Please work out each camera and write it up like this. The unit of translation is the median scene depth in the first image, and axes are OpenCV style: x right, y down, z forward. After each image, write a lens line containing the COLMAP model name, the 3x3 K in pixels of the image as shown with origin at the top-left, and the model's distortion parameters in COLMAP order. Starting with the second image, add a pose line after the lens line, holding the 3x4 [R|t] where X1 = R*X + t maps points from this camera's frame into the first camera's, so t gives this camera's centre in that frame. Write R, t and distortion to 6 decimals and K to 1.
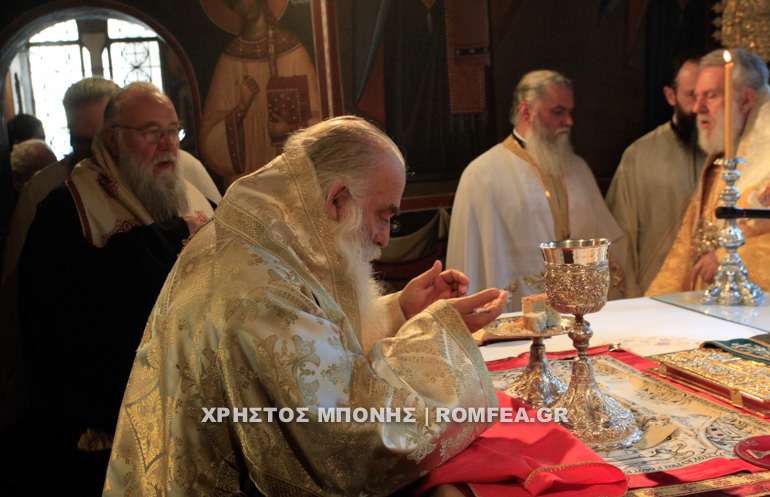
lens RADIAL K [[909.7, 0, 384.6], [0, 909.7, 248.9], [0, 0, 1]] dist [0.003681, 0.000000]
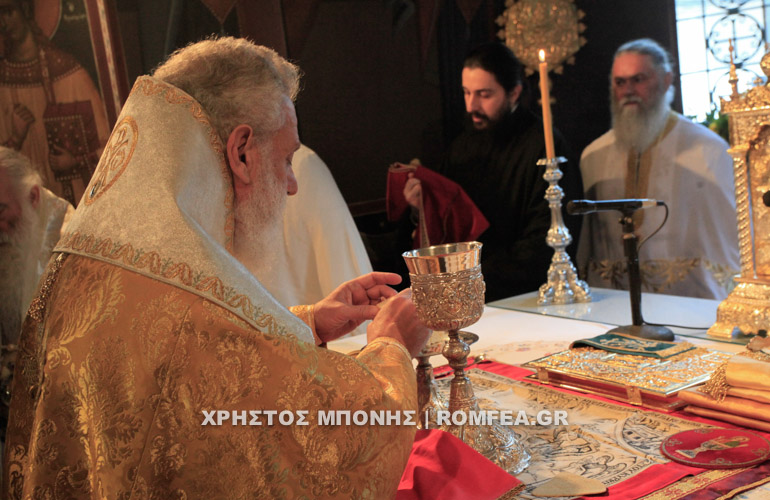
lens RADIAL K [[870.6, 0, 396.6], [0, 870.6, 265.5], [0, 0, 1]] dist [0.026580, 0.000000]
pose [[0.959472, -0.093555, 0.265820, -0.050775], [0.098400, 0.995135, -0.004936, 0.006175], [-0.264065, 0.030893, 0.964010, 0.121081]]
